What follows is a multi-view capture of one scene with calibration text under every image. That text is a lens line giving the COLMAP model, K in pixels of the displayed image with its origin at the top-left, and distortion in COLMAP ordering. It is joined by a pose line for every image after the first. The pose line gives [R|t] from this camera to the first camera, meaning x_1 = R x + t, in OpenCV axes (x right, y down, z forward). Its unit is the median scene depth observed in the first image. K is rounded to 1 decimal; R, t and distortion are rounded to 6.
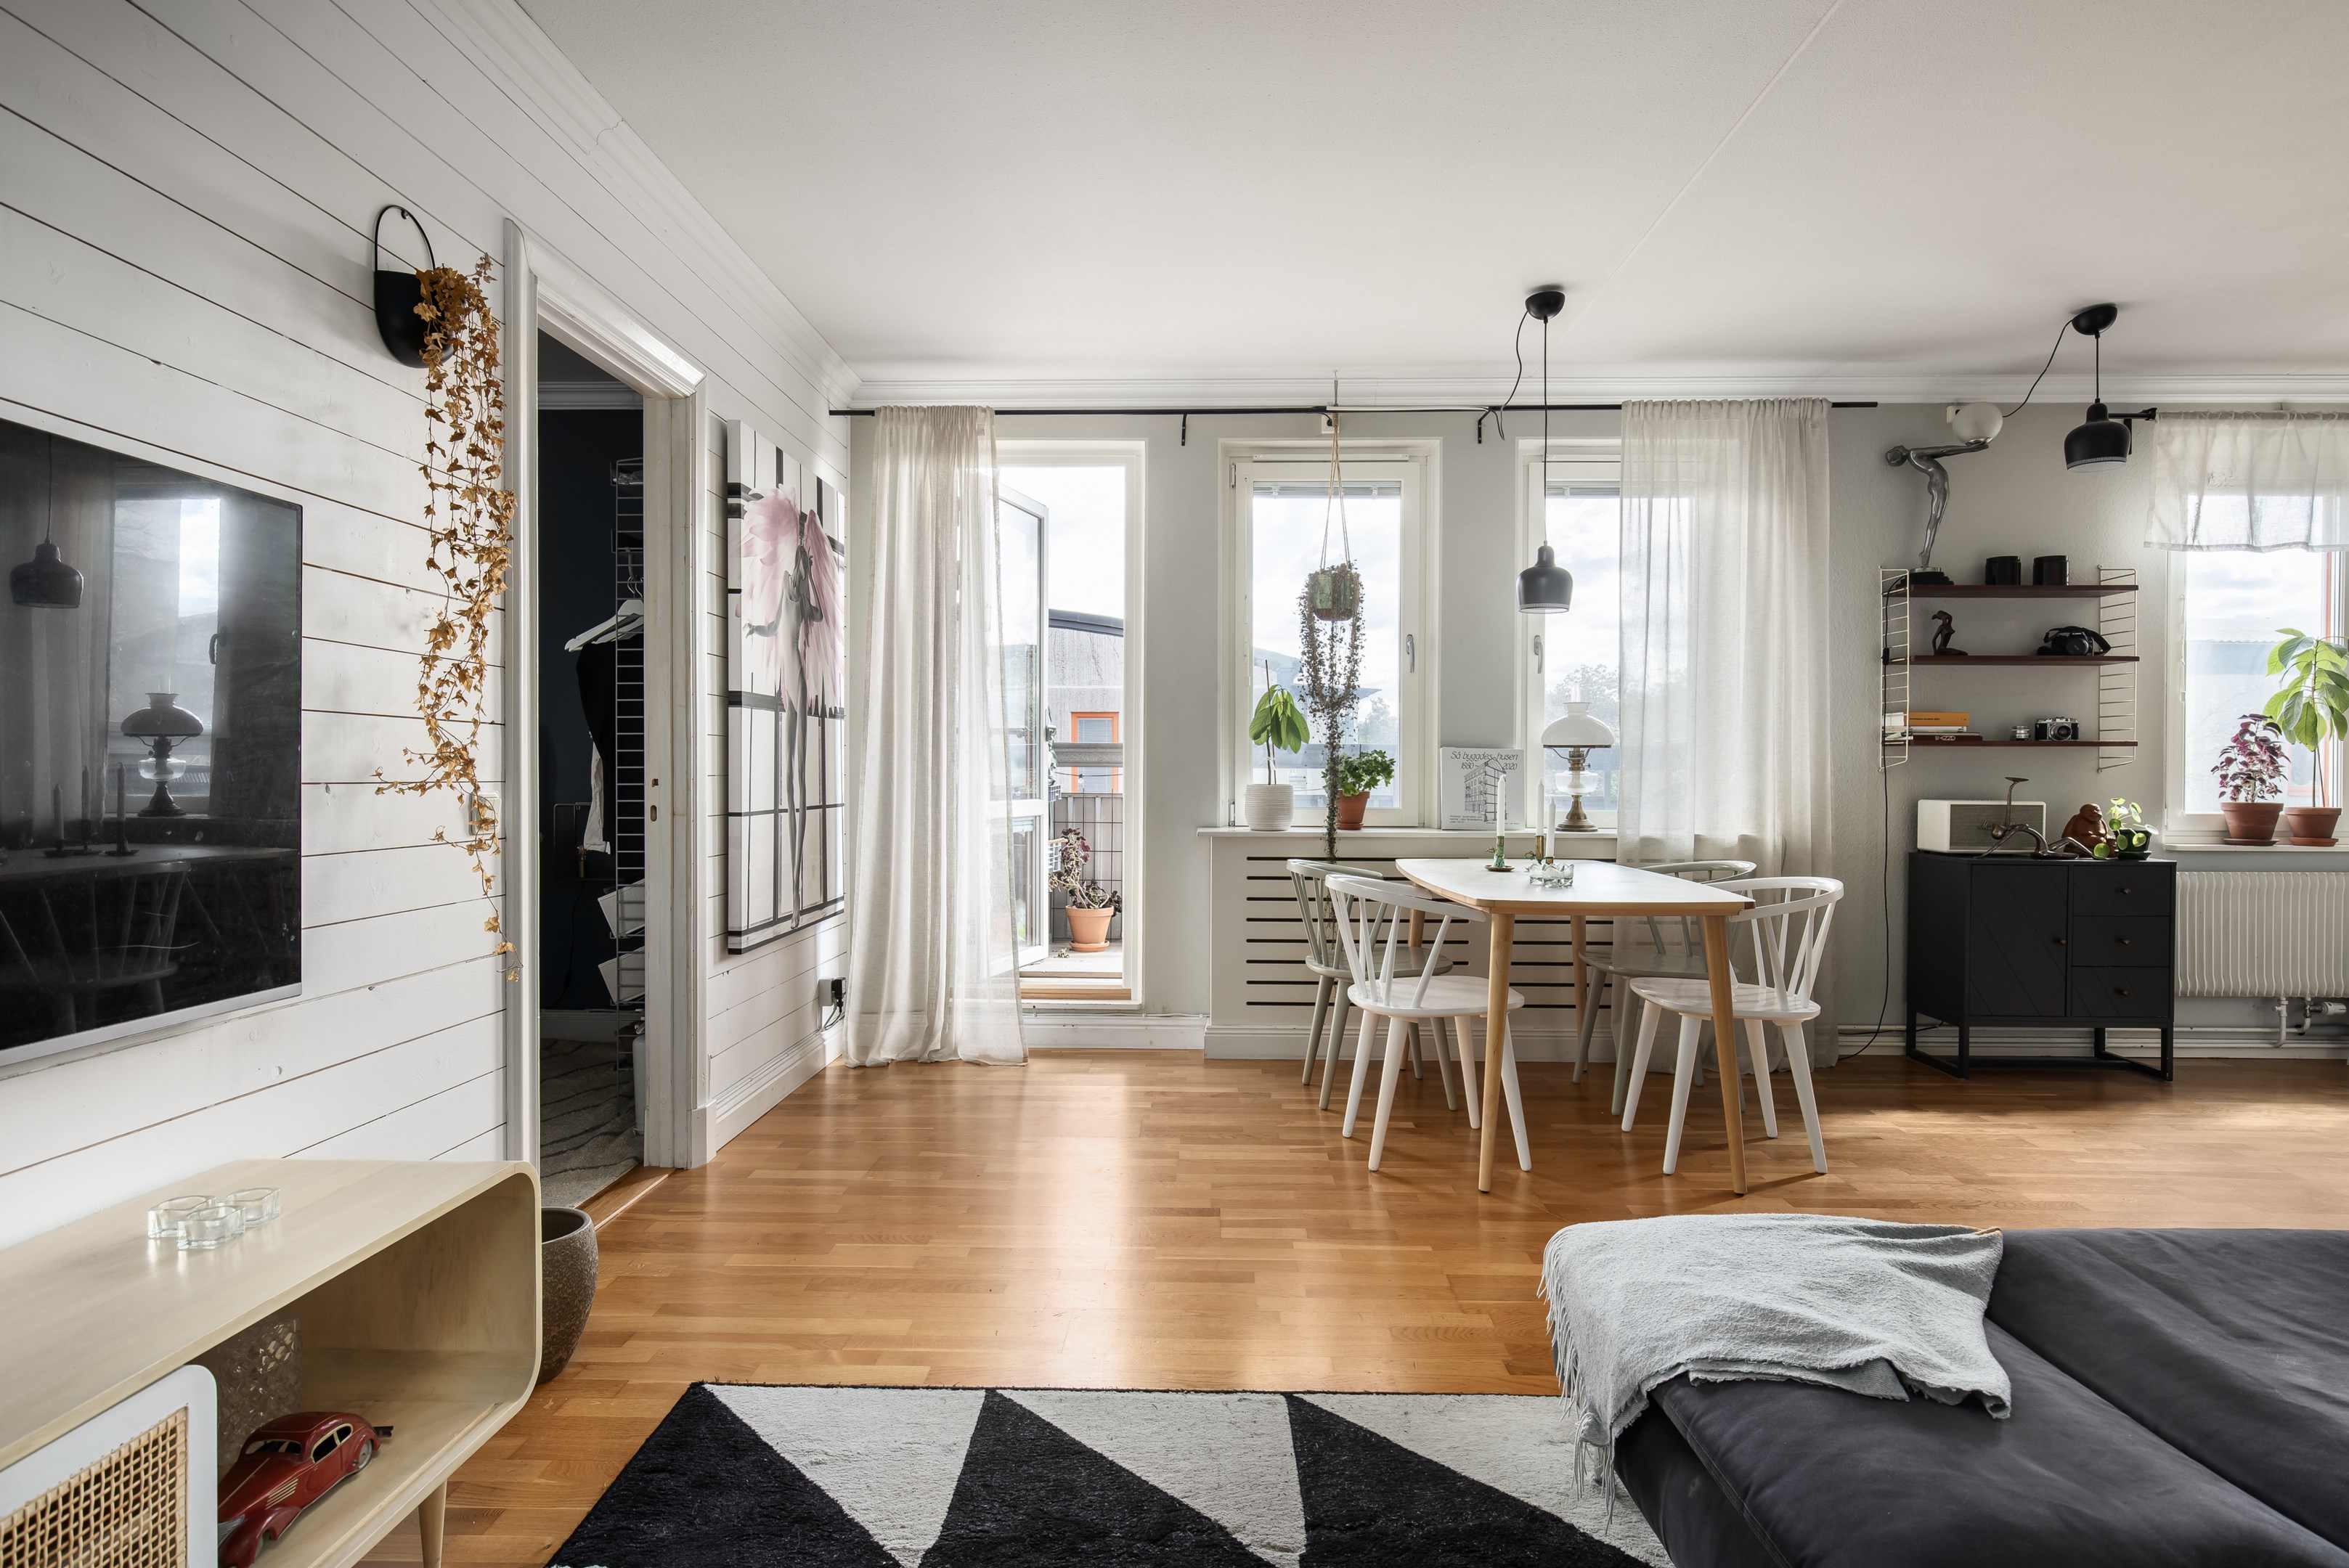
lens RADIAL K [[1263.0, 0, 1173.6], [0, 1263.0, 780.5], [0, 0, 1]] dist [0.001016, -0.000403]
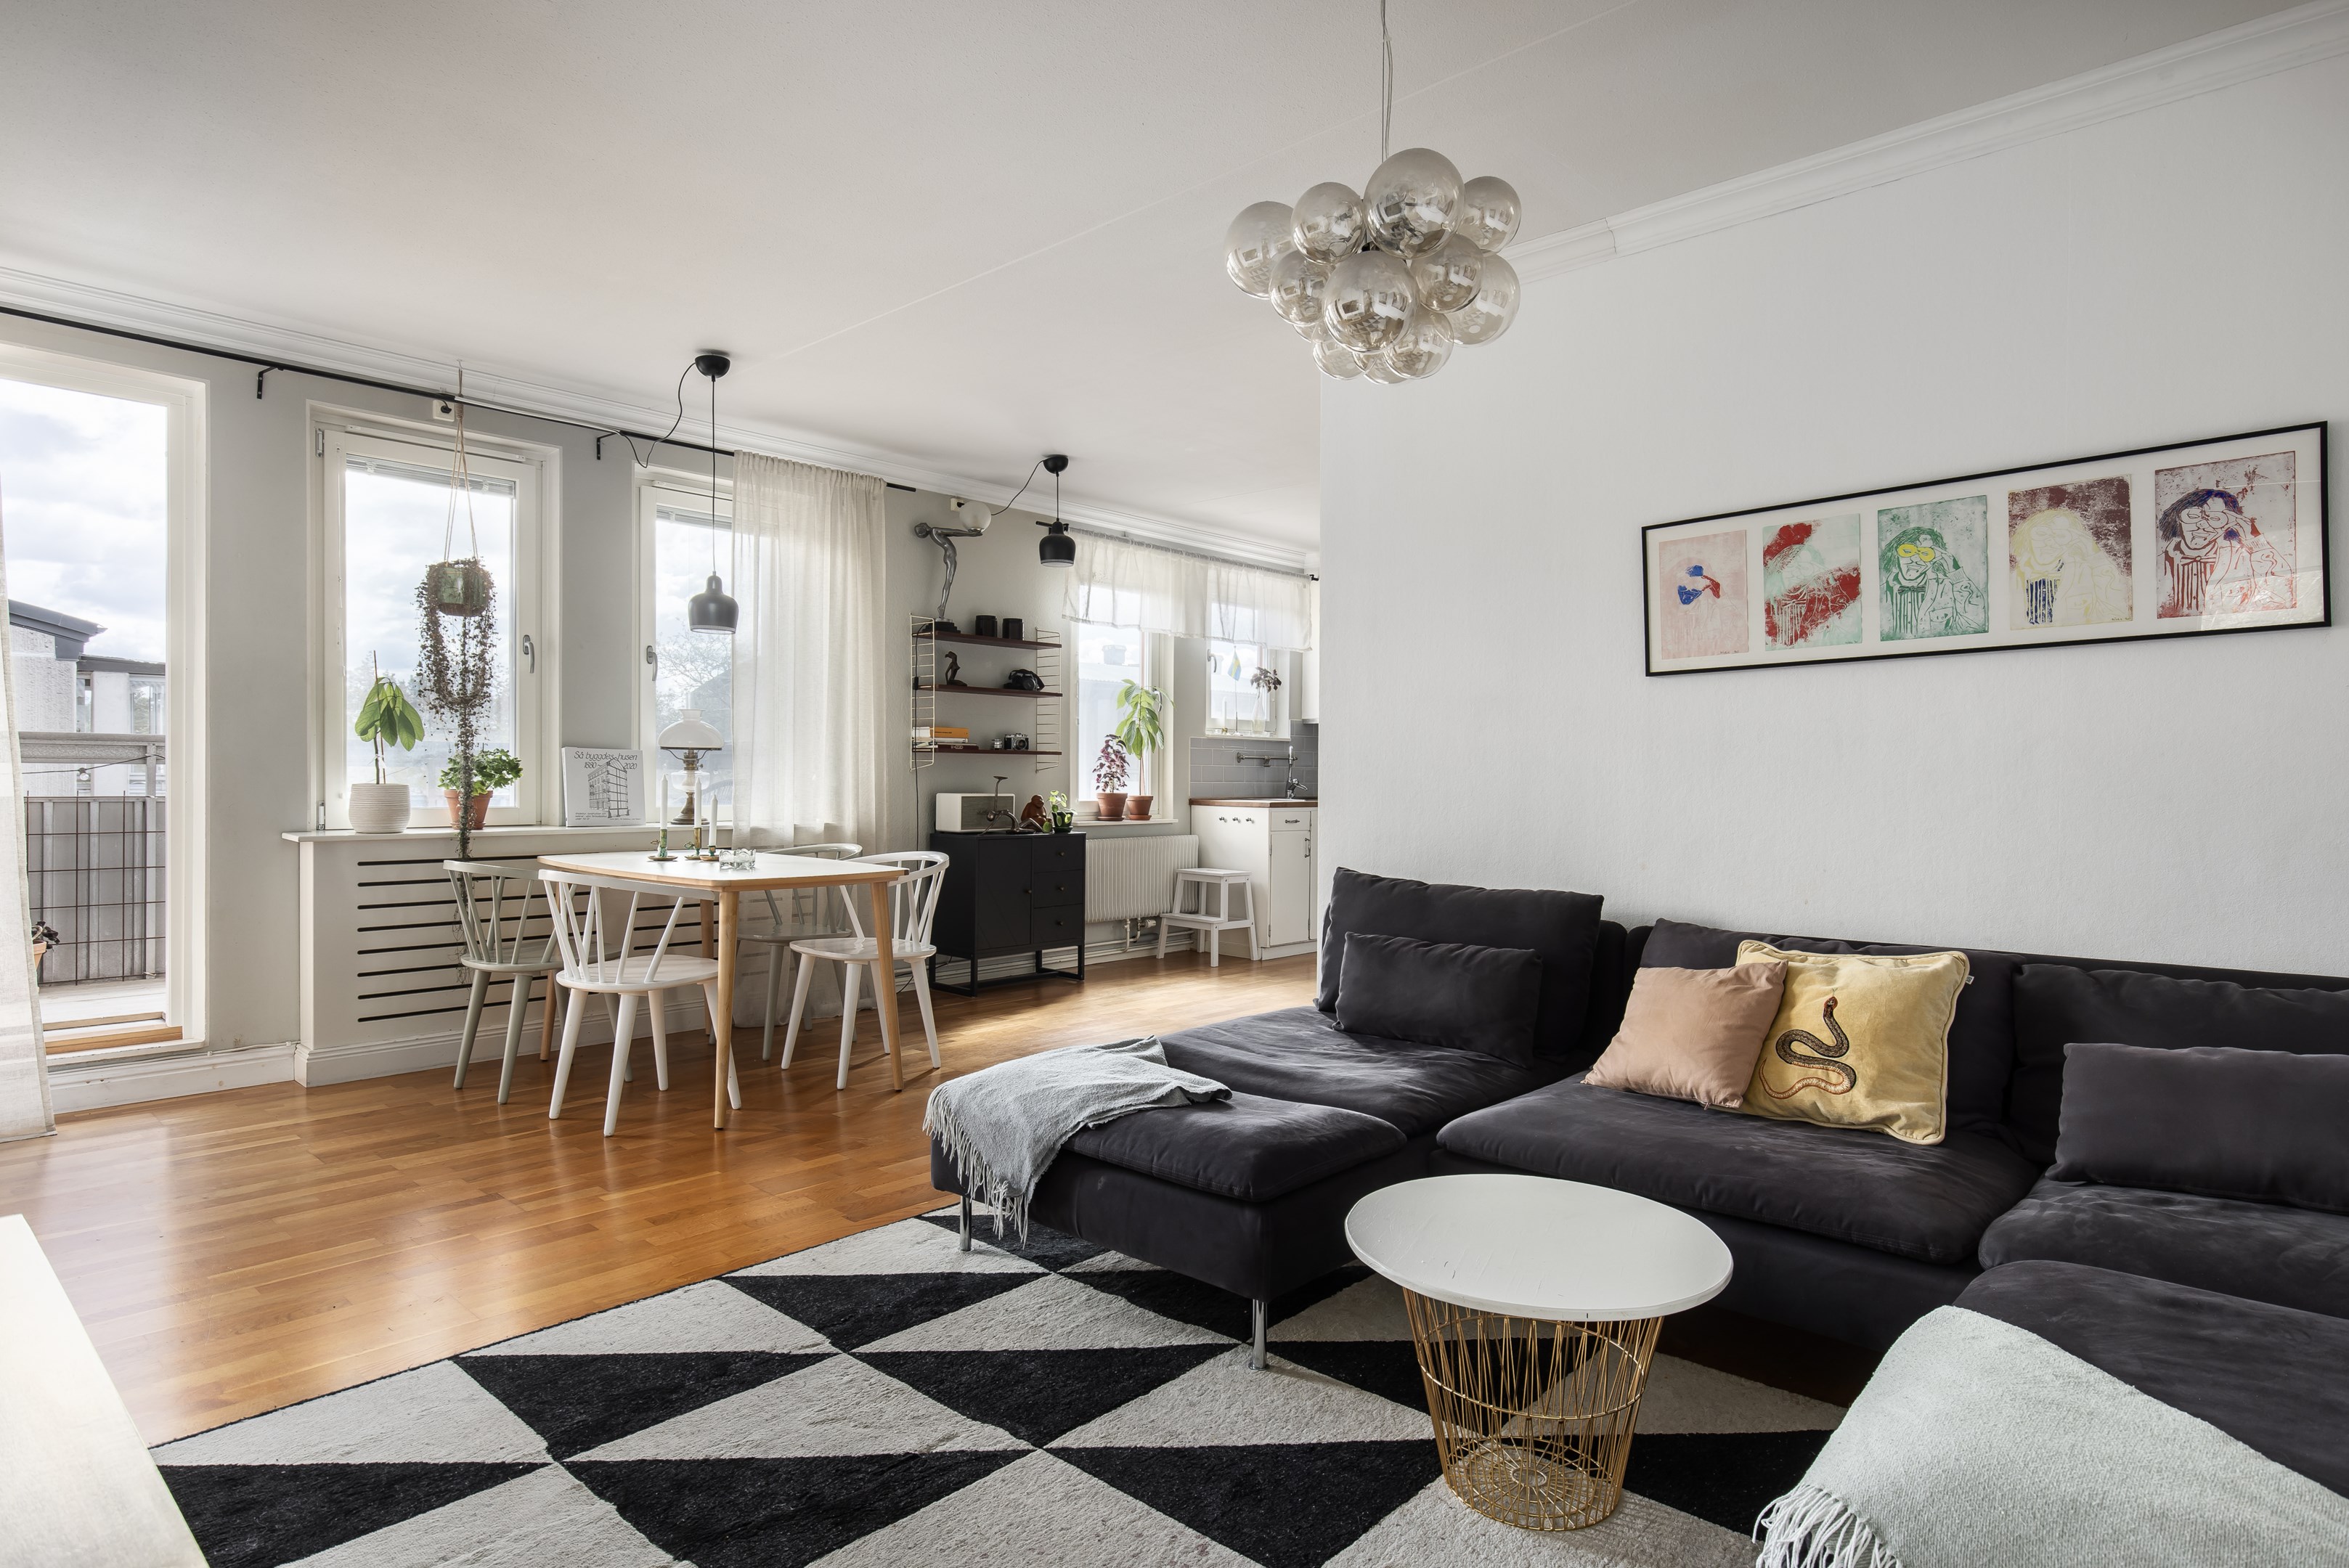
lens RADIAL K [[1287.4, 0, 1182.4], [0, 1287.4, 790.5], [0, 0, 1]] dist [-0.000760, -0.000693]
pose [[0.654538, -0.008362, 0.755983, -0.262578], [0.002005, 0.999955, 0.009324, 0.000251], [-0.756027, -0.004587, 0.654525, -0.075529]]
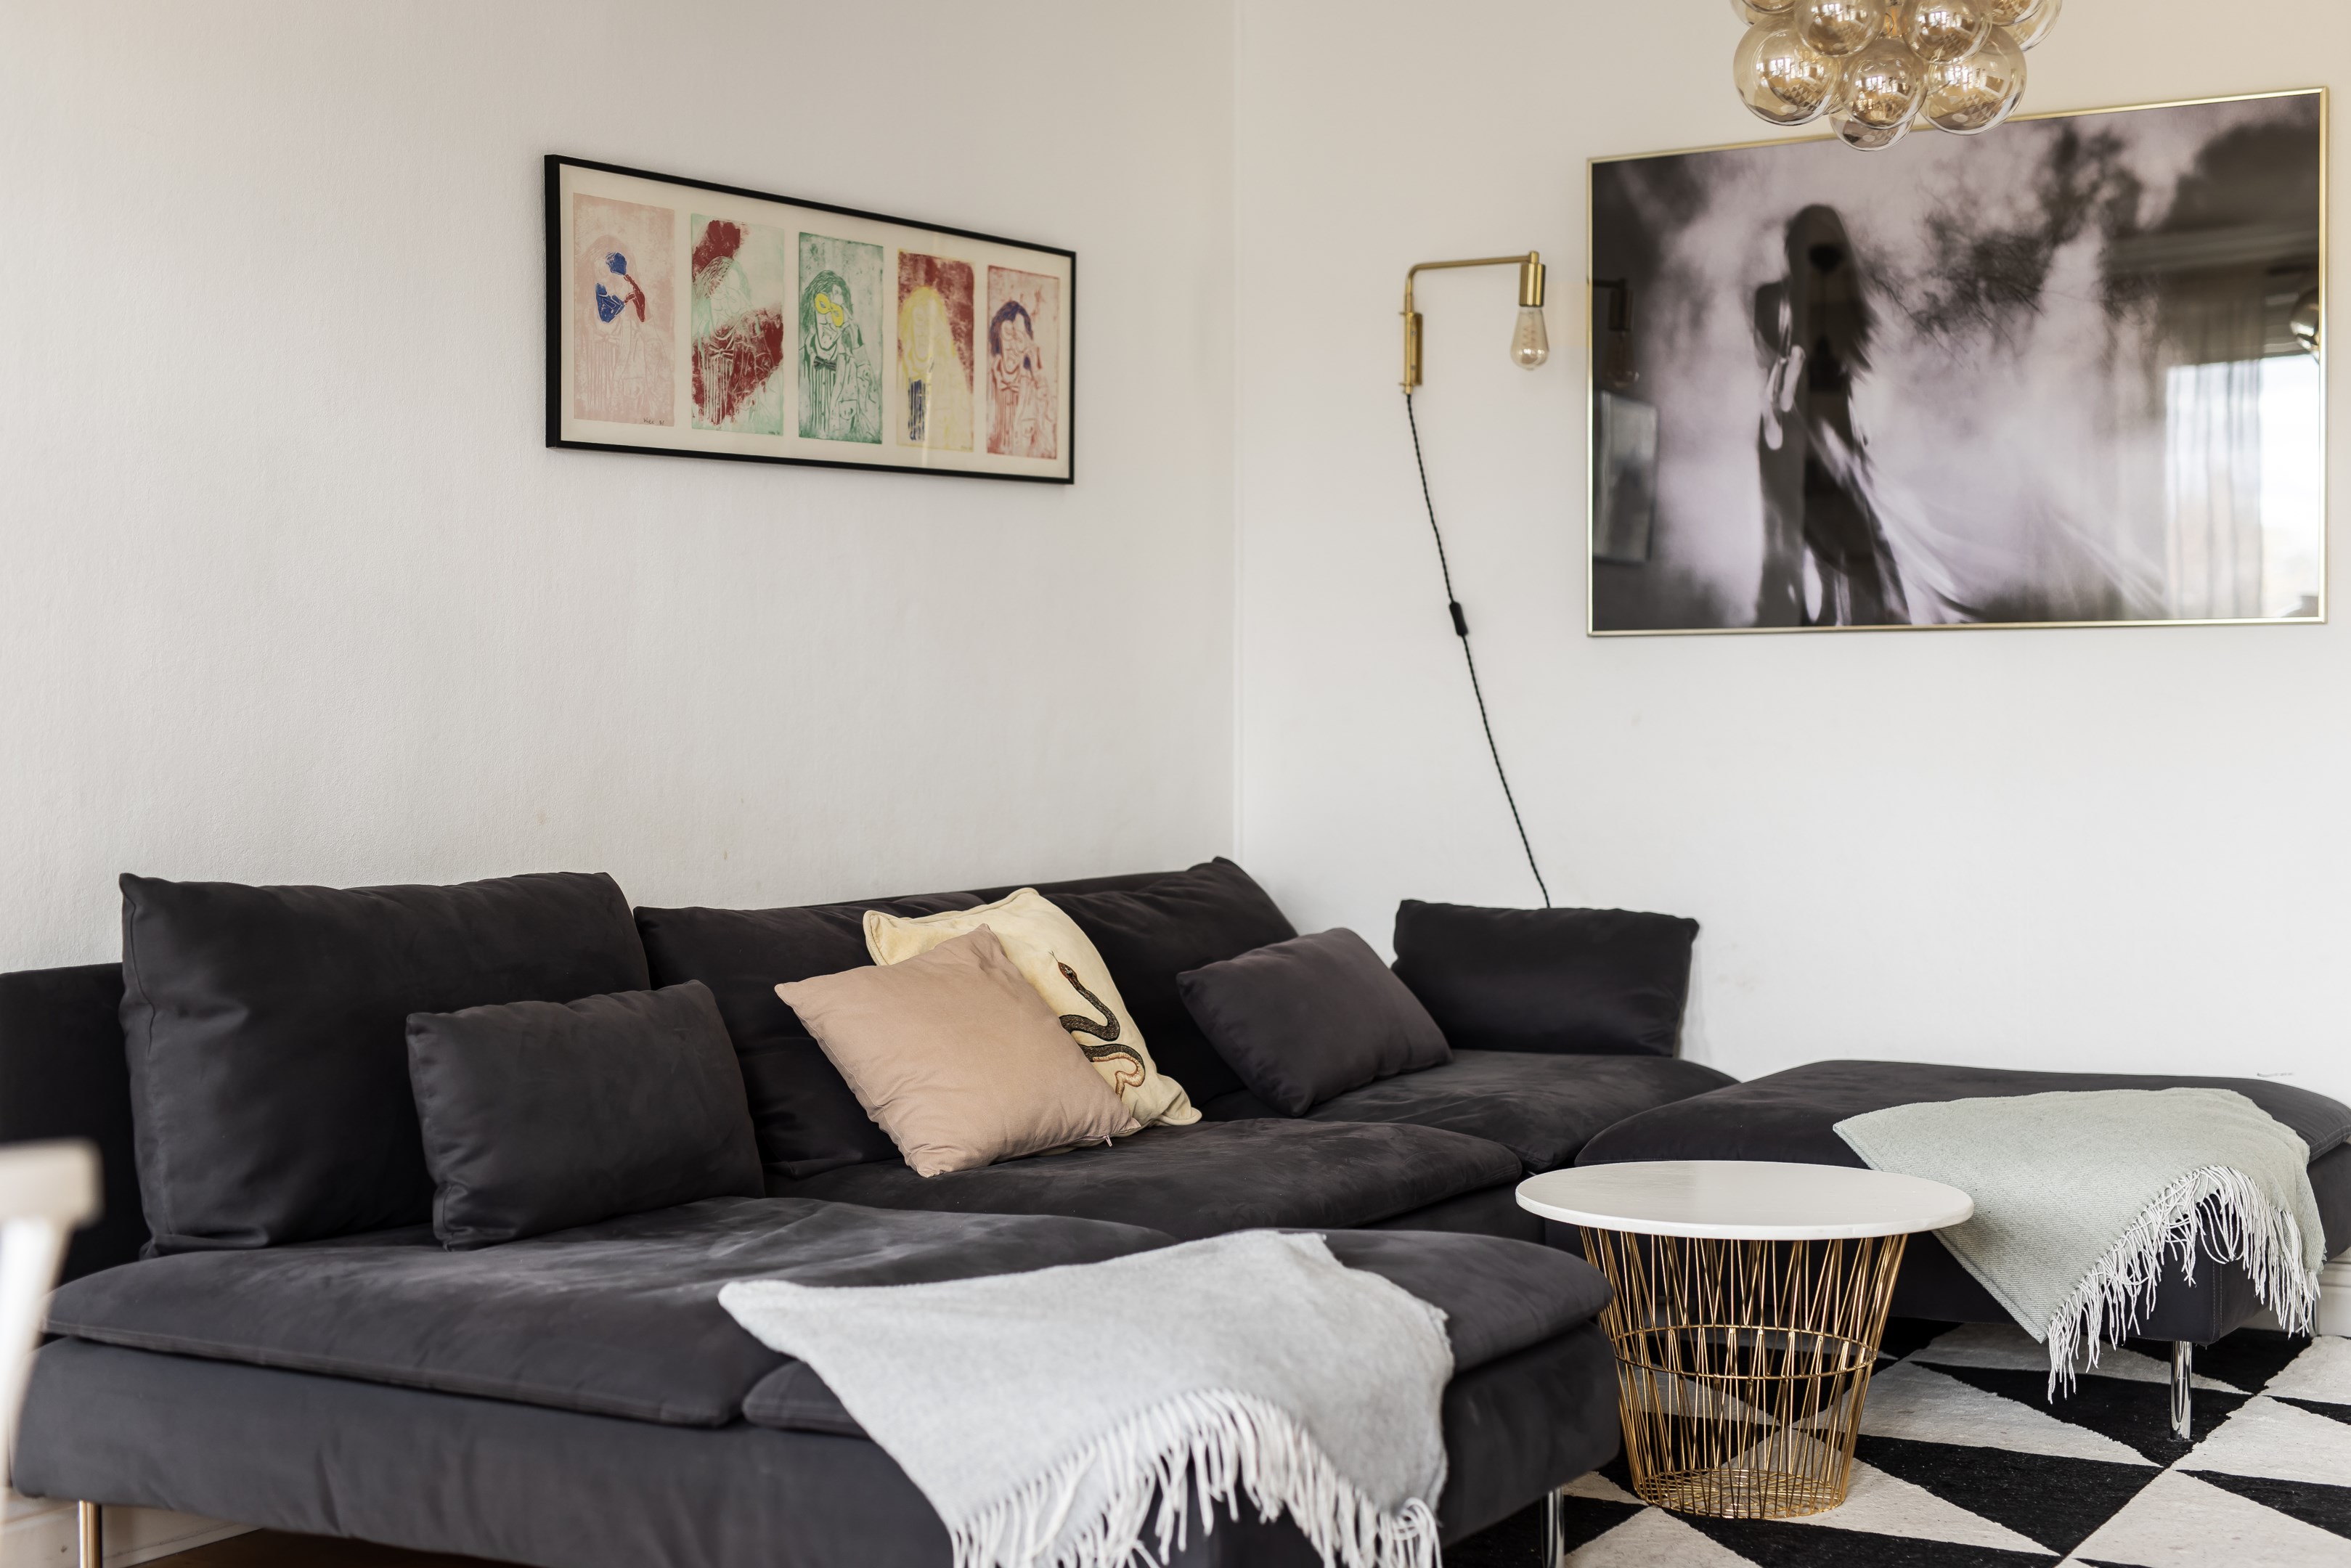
lens RADIAL K [[3298.3, 0, 1169.2], [0, 3298.3, 813.8], [0, 0, 1]] dist [-0.022958, 0.104975]
pose [[-0.878484, -0.017401, 0.477455, -0.156241], [-0.000716, 0.999383, 0.035105, 0.016089], [-0.477771, 0.030497, -0.877955, 0.971965]]
